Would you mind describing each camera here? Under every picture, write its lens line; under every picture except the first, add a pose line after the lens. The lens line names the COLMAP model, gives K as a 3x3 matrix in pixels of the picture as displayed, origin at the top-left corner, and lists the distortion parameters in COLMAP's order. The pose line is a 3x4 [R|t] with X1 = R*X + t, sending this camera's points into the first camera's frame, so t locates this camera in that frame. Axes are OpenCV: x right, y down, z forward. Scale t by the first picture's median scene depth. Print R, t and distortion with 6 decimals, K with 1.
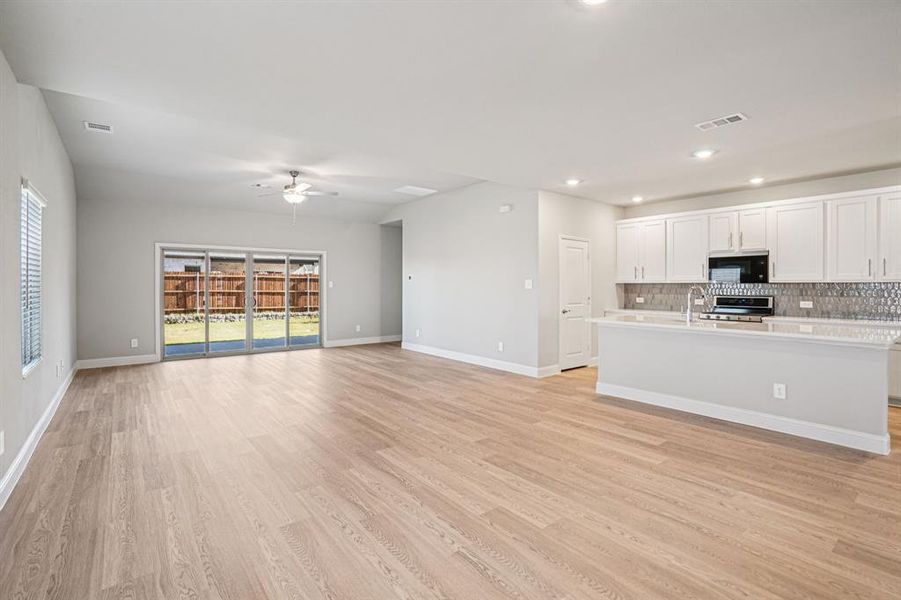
lens RADIAL K [[423.5, 0, 447.4], [0, 423.5, 286.6], [0, 0, 1]] dist [-0.034526, 0.007466]
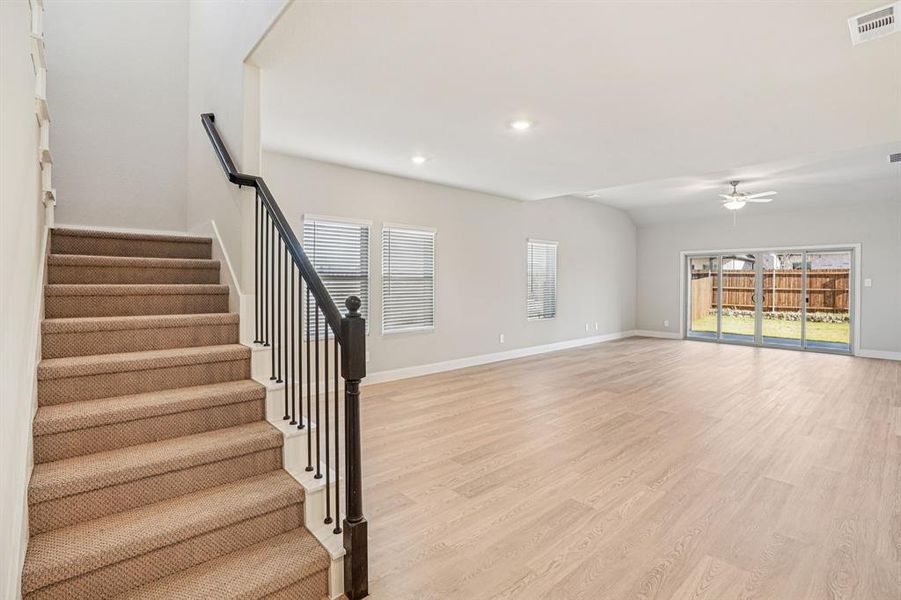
lens RADIAL K [[423.5, 0, 449.0], [0, 423.5, 290.1], [0, 0, 1]] dist [-0.034526, 0.007466]
pose [[0.061752, 0.017446, -0.997939, 0.477113], [-0.004107, 0.999843, 0.017226, -0.000469], [0.998083, 0.003035, 0.061814, 0.121625]]
